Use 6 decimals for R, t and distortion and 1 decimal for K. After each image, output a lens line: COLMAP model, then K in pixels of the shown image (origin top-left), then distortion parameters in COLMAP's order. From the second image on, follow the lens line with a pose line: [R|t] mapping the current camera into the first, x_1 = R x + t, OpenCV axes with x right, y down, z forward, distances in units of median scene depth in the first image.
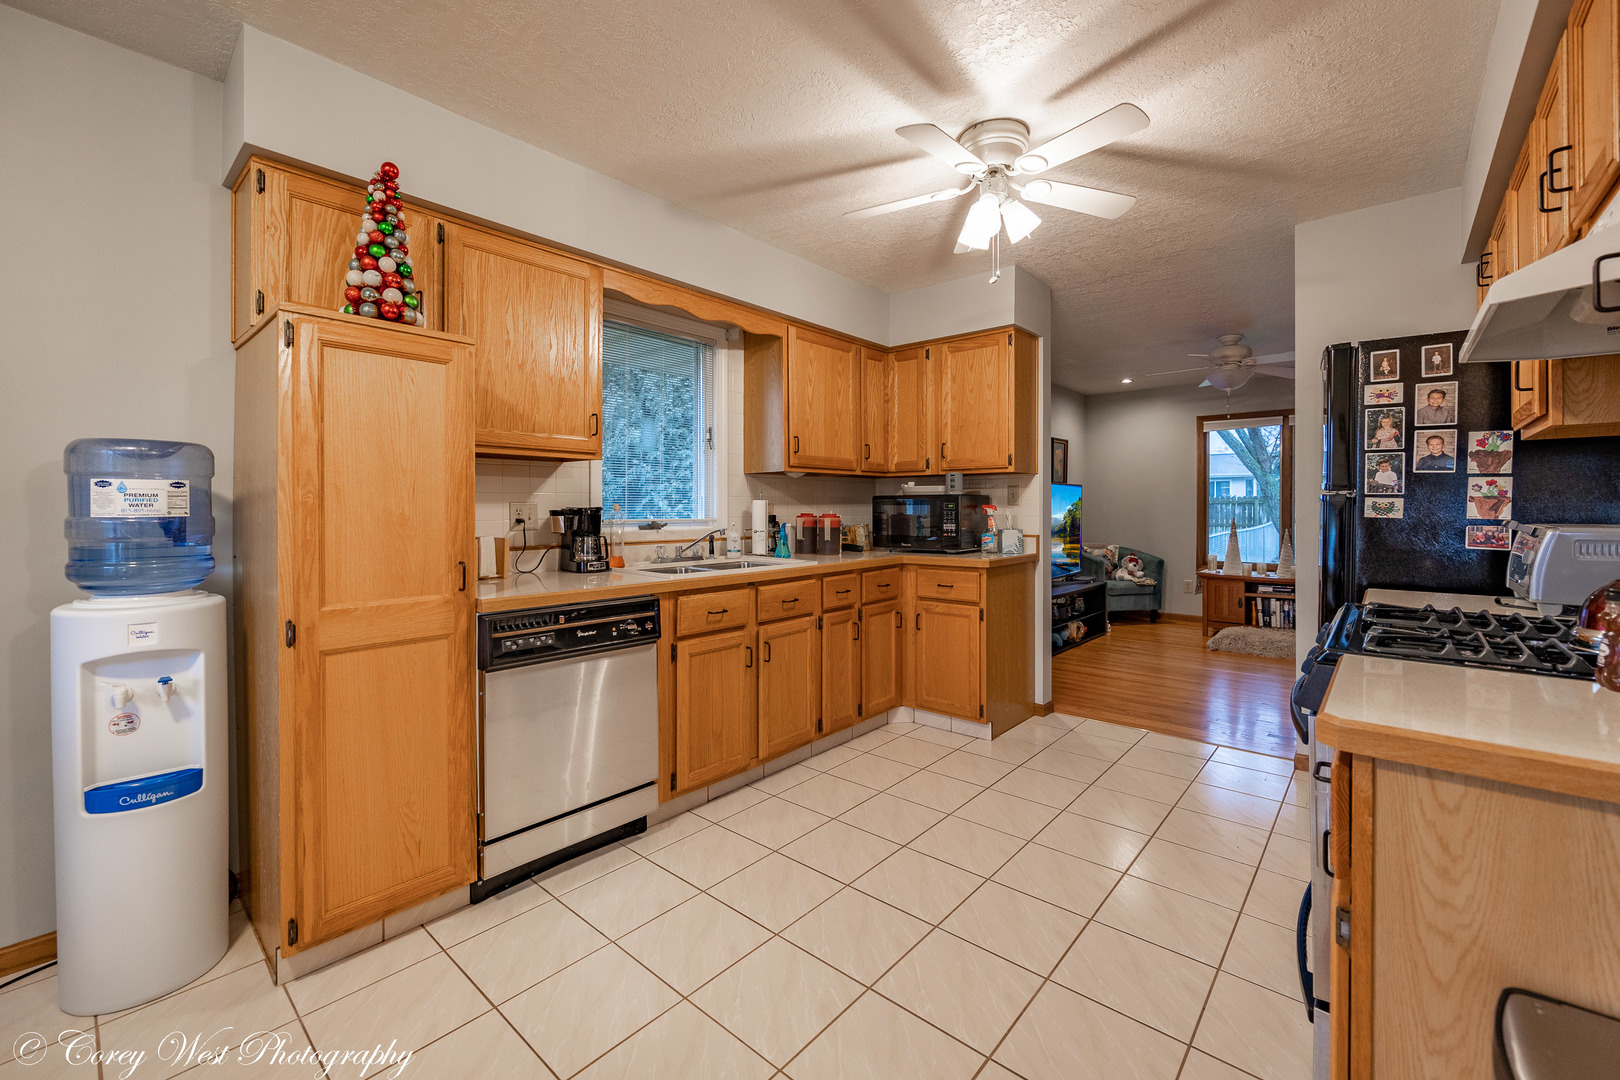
lens RADIAL K [[659.0, 0, 803.5], [0, 659.0, 512.9], [0, 0, 1]] dist [-0.001017, 0.000096]
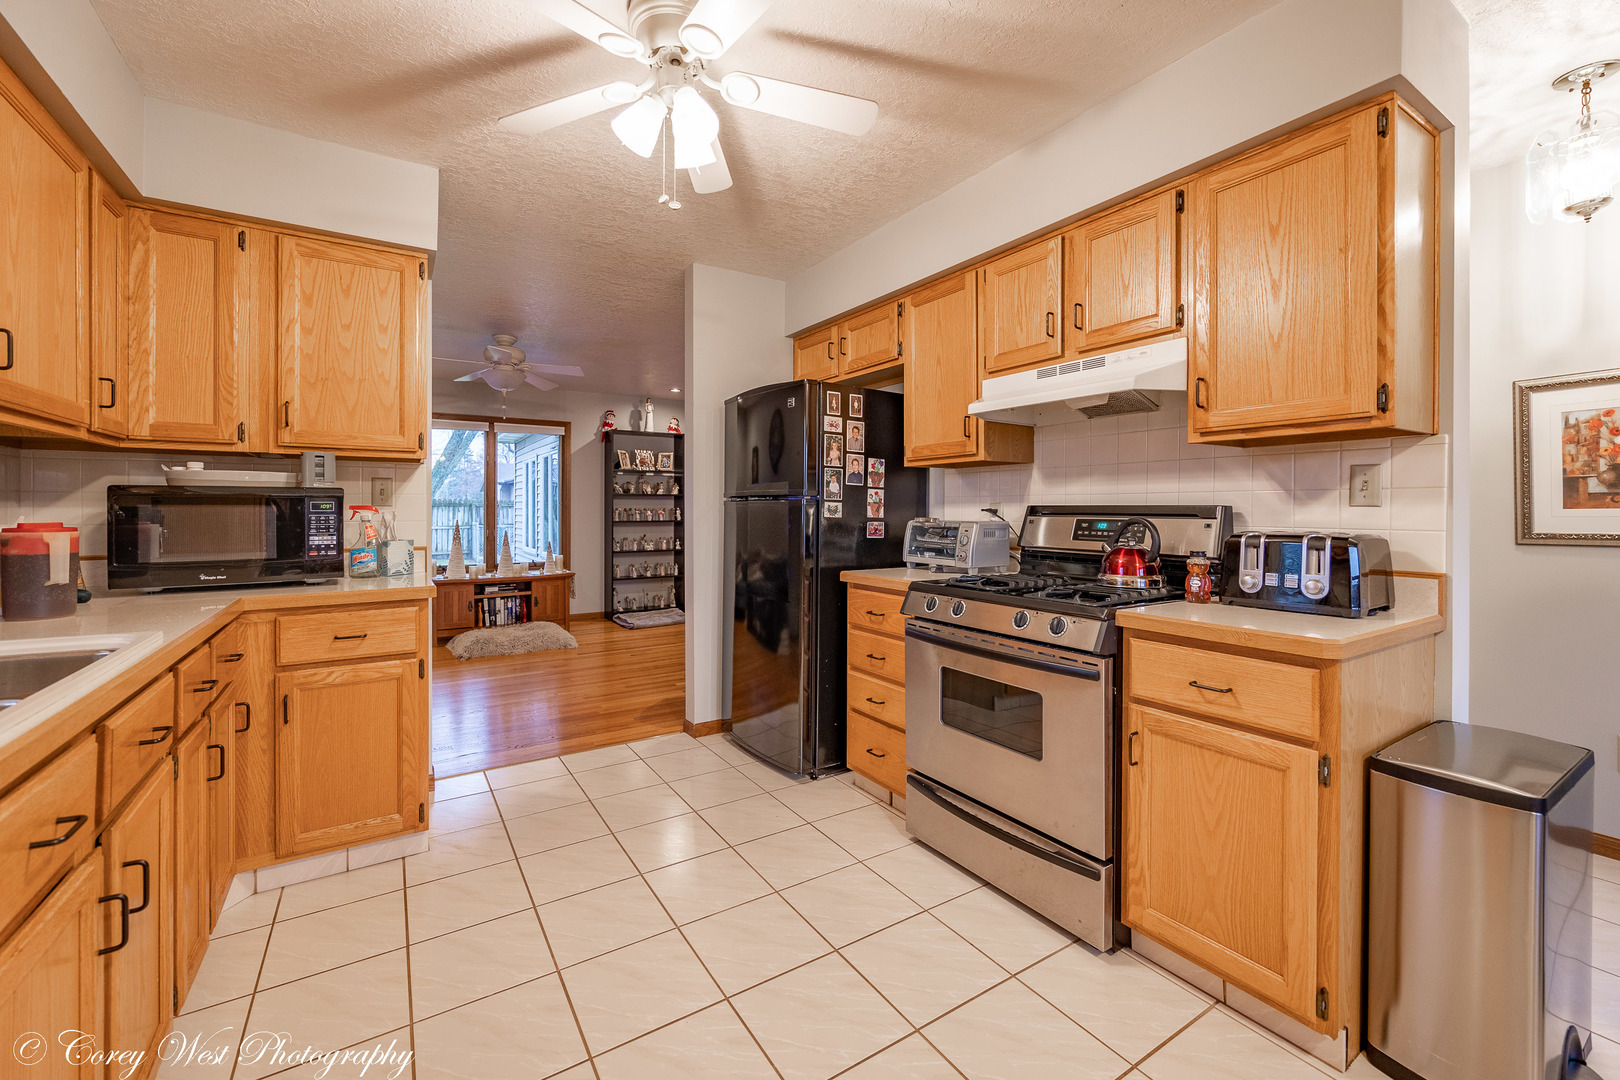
lens RADIAL K [[659.0, 0, 803.5], [0, 659.0, 512.9], [0, 0, 1]] dist [-0.001017, 0.000096]
pose [[0.274988, -0.003197, 0.961442, -0.411860], [0.007142, 0.999974, 0.001282, -0.003455], [-0.961421, 0.006514, 0.275004, 0.683450]]
